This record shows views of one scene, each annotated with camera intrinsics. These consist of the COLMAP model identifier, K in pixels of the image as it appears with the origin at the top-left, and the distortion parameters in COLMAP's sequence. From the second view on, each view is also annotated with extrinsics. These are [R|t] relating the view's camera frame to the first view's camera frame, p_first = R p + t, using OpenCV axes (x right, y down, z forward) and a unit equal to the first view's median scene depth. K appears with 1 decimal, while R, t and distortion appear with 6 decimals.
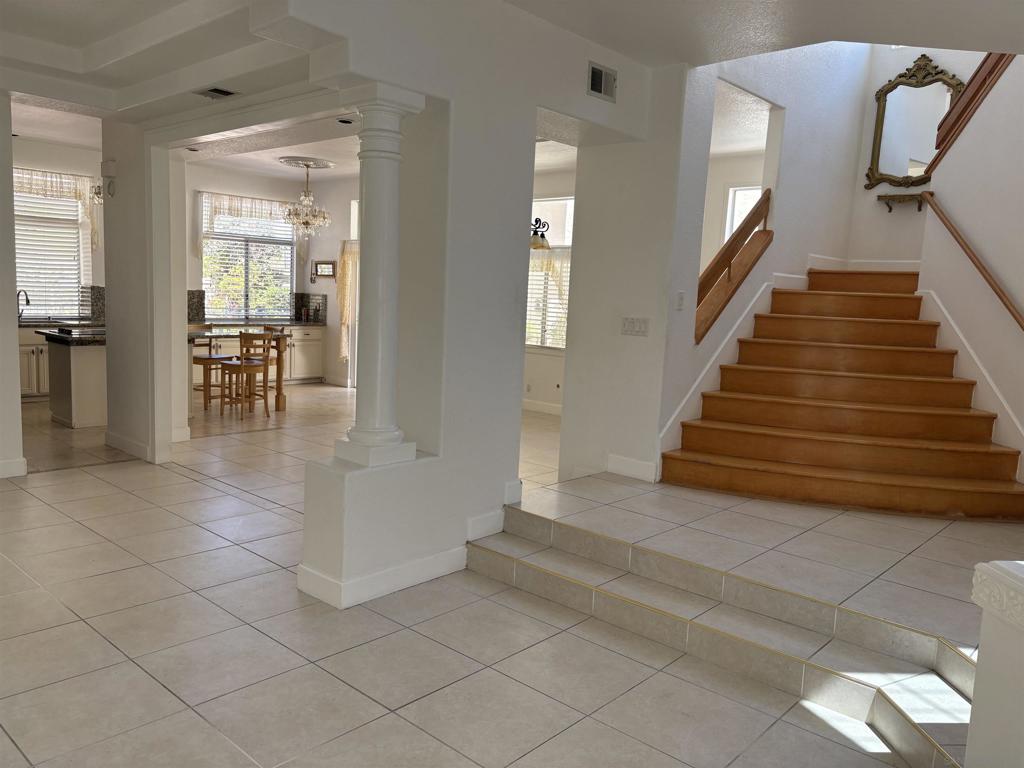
lens RADIAL K [[771.1, 0, 507.7], [0, 771.1, 387.6], [0, 0, 1]] dist [0.065034, -0.080169]
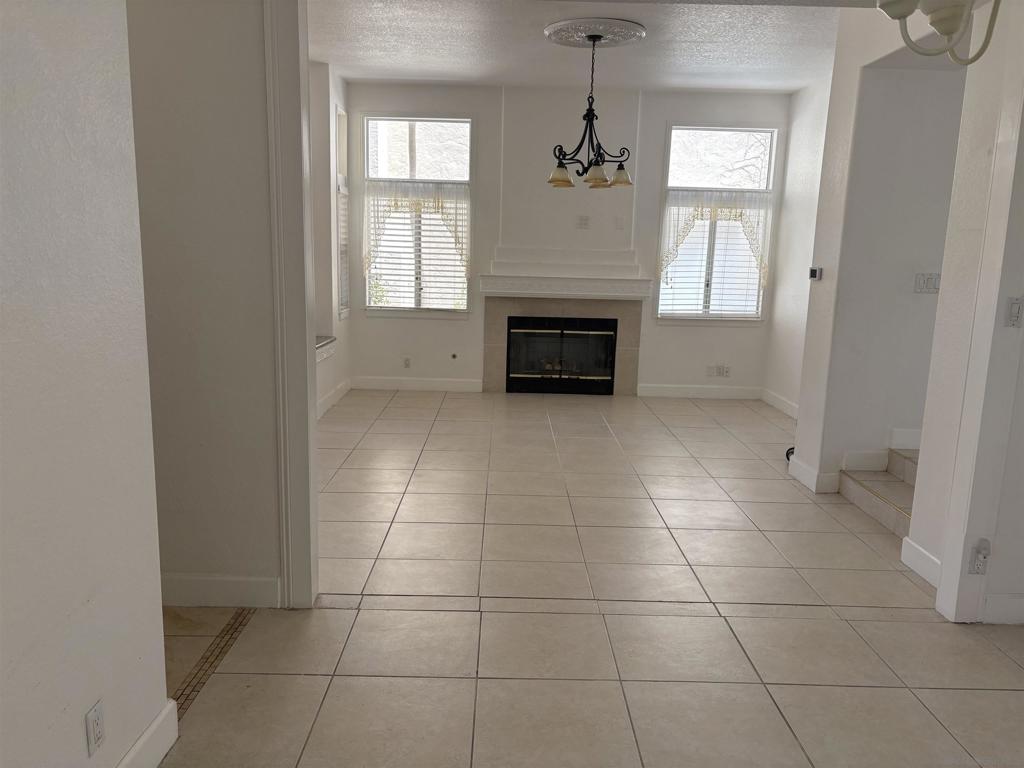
lens RADIAL K [[771.1, 0, 507.7], [0, 771.1, 387.6], [0, 0, 1]] dist [0.065034, -0.080169]
pose [[0.735211, -0.144583, 0.662239, -0.390336], [0.089030, 0.989120, 0.117109, -0.053110], [-0.671966, -0.027140, 0.740084, 0.317789]]
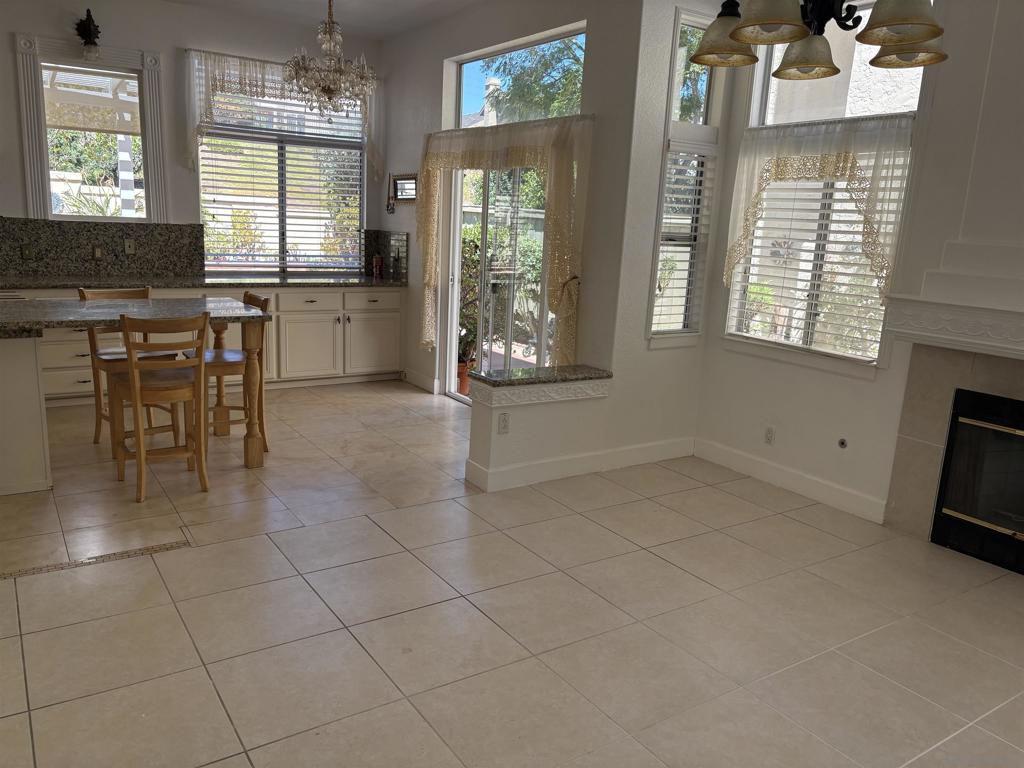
lens RADIAL K [[771.1, 0, 507.7], [0, 771.1, 387.6], [0, 0, 1]] dist [0.065034, -0.080169]
pose [[0.969340, 0.051786, -0.240203, -0.013499], [-0.032737, 0.996043, 0.082628, -0.057342], [0.243531, -0.072231, 0.967200, 0.467941]]
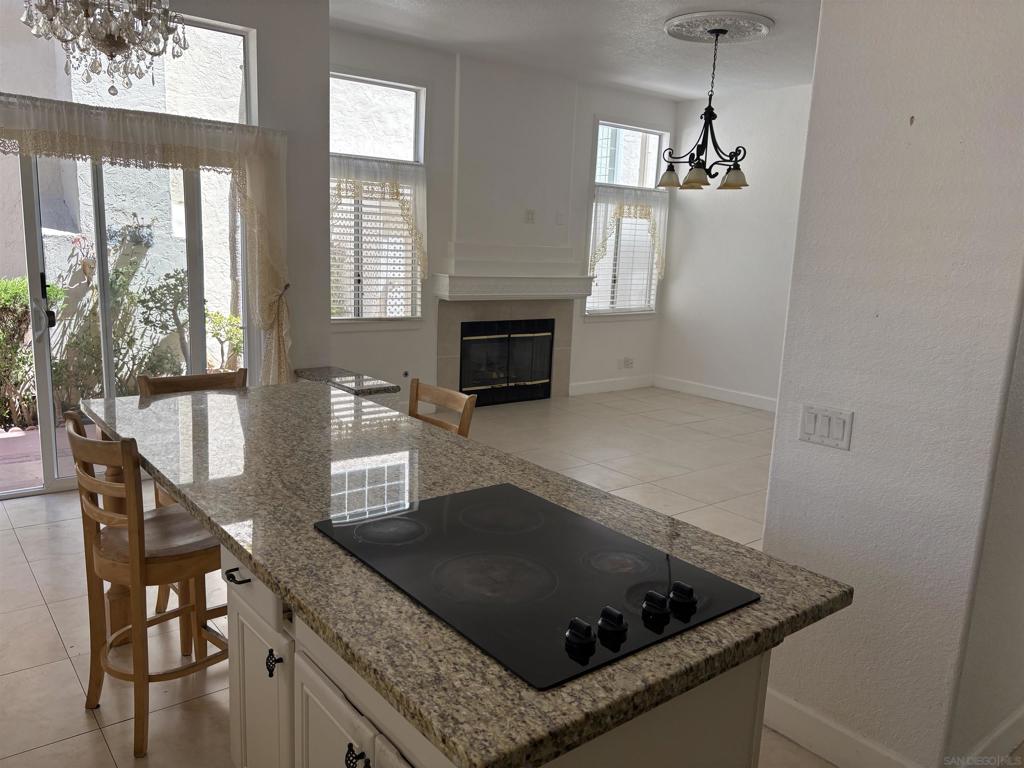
lens RADIAL K [[771.1, 0, 507.7], [0, 771.1, 387.6], [0, 0, 1]] dist [0.065034, -0.080169]
pose [[0.167050, -0.221519, 0.960741, -0.510948], [0.086199, 0.973984, 0.209584, -0.111128], [-0.982173, 0.047804, 0.181798, 0.704133]]
